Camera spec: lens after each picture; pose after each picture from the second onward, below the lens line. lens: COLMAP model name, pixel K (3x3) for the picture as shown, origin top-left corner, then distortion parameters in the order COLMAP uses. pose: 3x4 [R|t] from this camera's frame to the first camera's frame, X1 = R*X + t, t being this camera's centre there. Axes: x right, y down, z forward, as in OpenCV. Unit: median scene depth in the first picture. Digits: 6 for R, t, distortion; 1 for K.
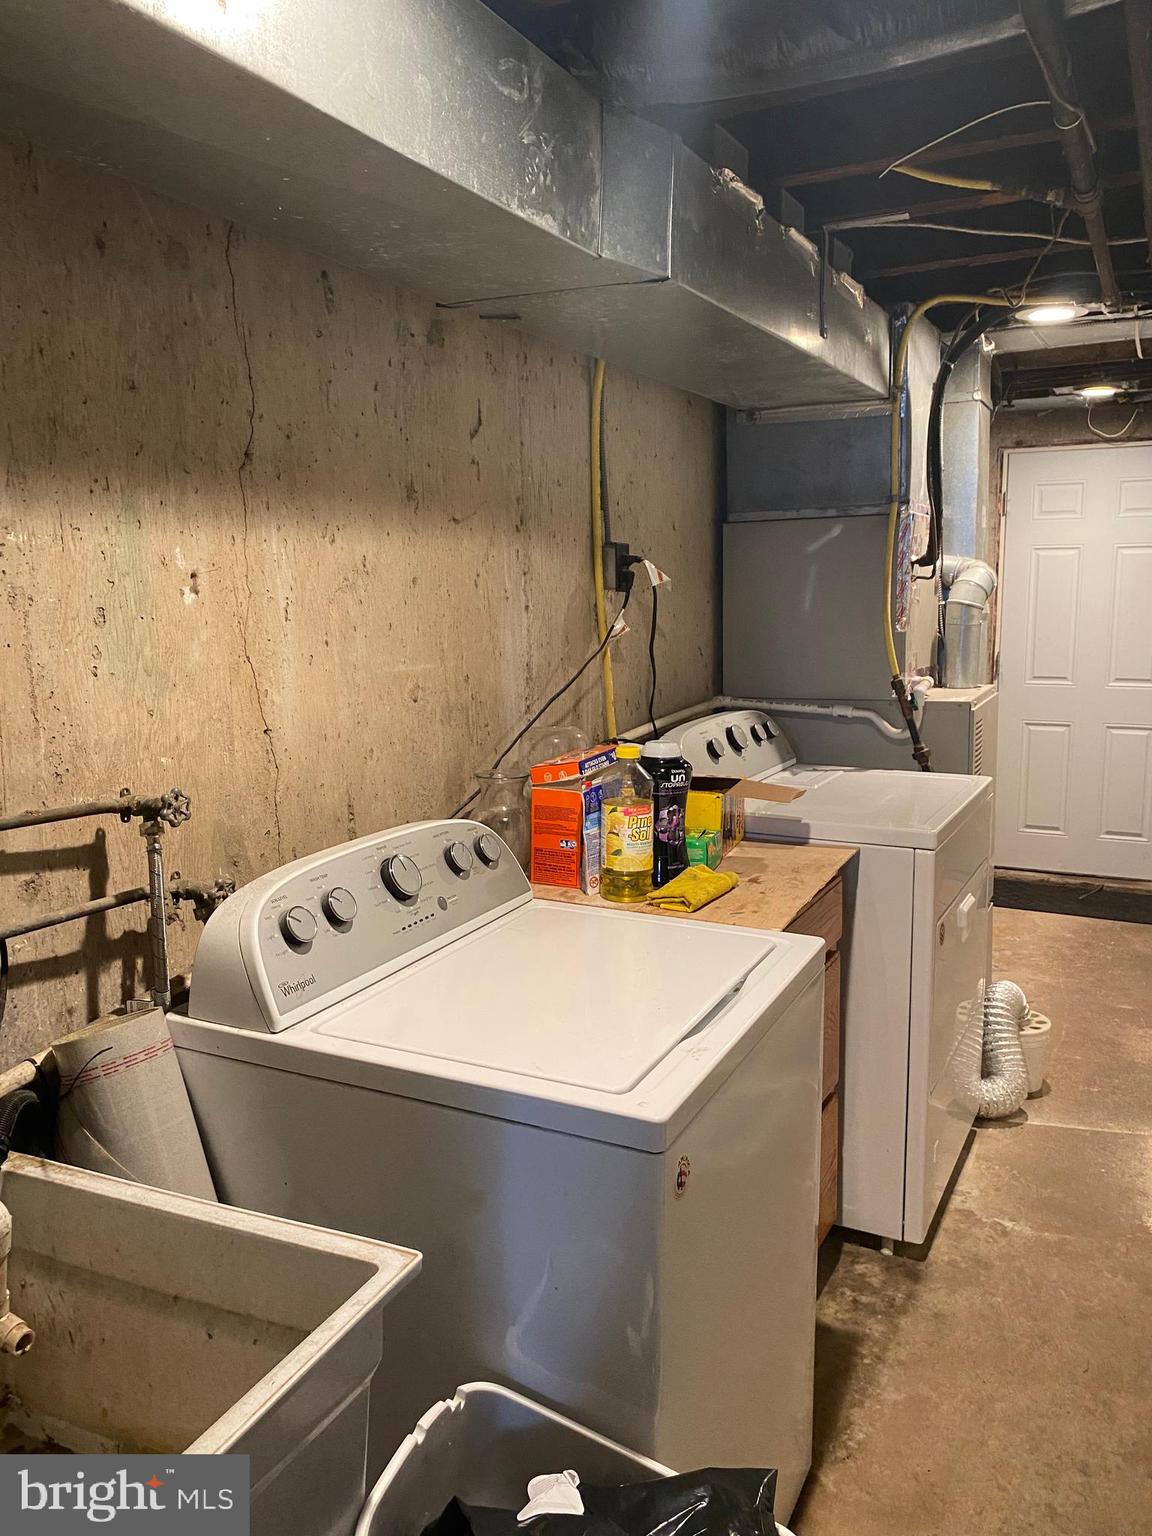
lens RADIAL K [[1164.7, 0, 582.8], [0, 1164.7, 759.3], [0, 0, 1]] dist [0.035957, -0.022026]
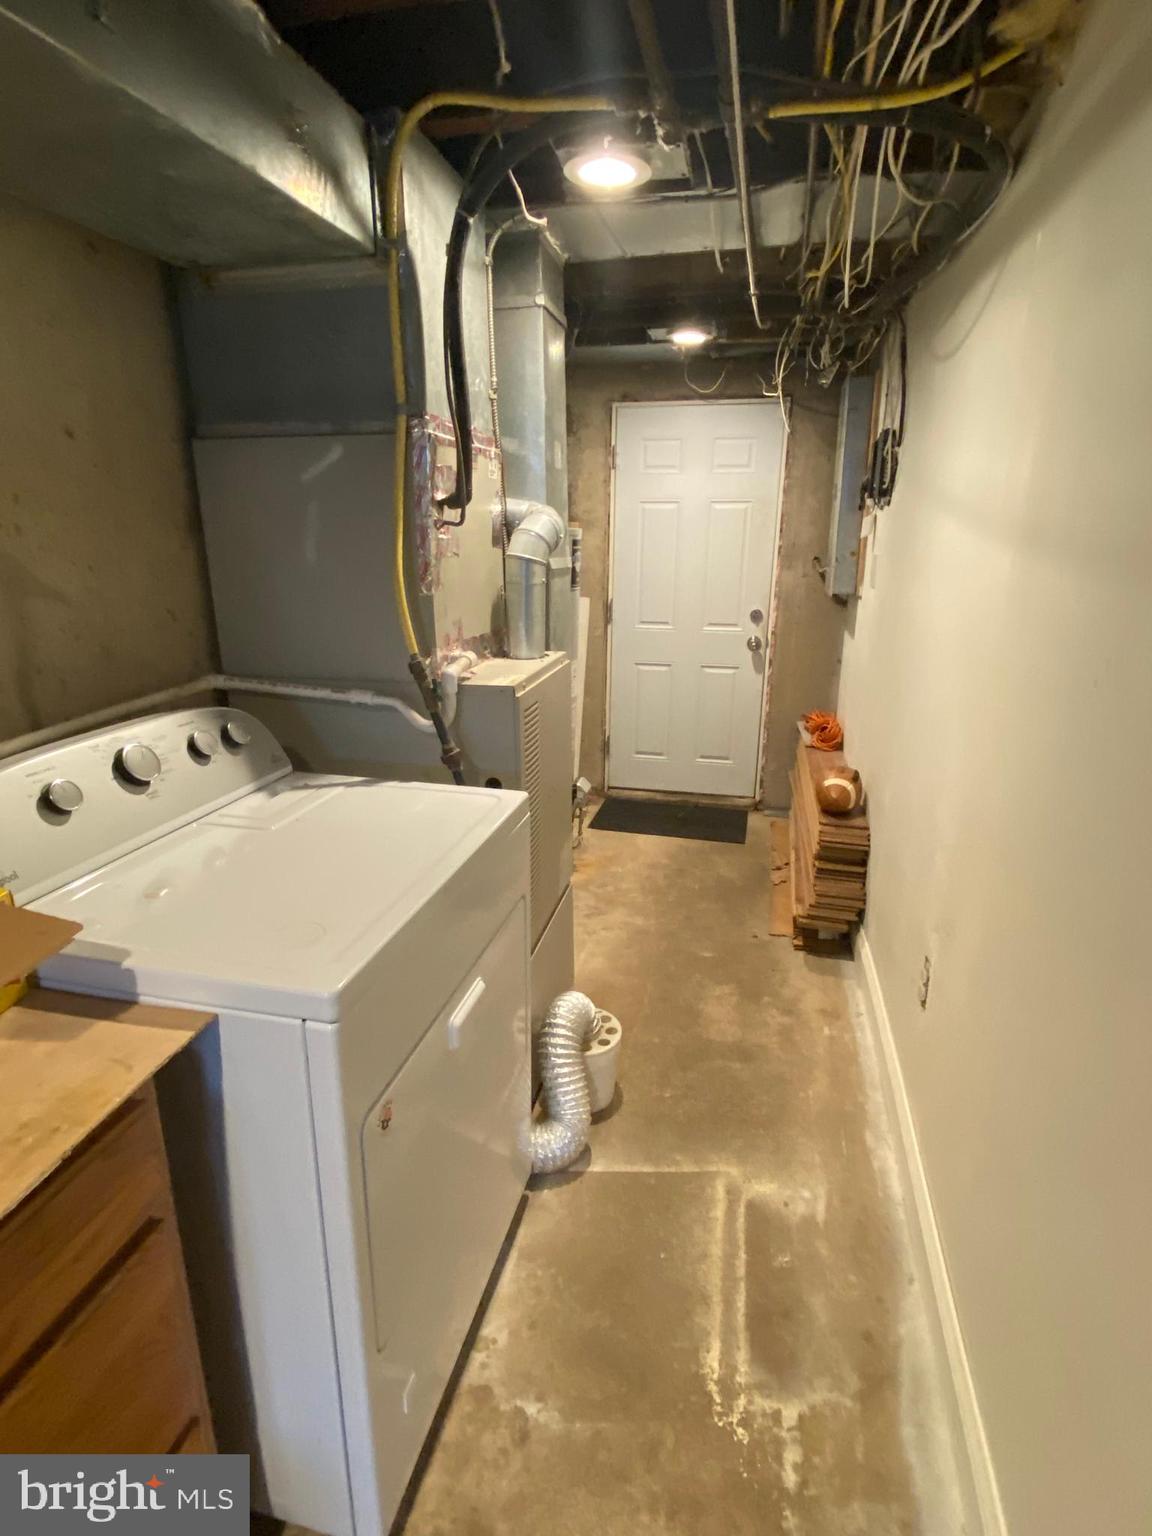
lens RADIAL K [[816.1, 0, 565.5], [0, 816.1, 767.9], [0, 0, 1]] dist [0.022494, -0.005824]
pose [[0.972703, -0.049657, 0.226677, 0.233611], [0.019124, 0.990667, 0.134955, -0.067119], [-0.231263, -0.126936, 0.964575, 0.443472]]
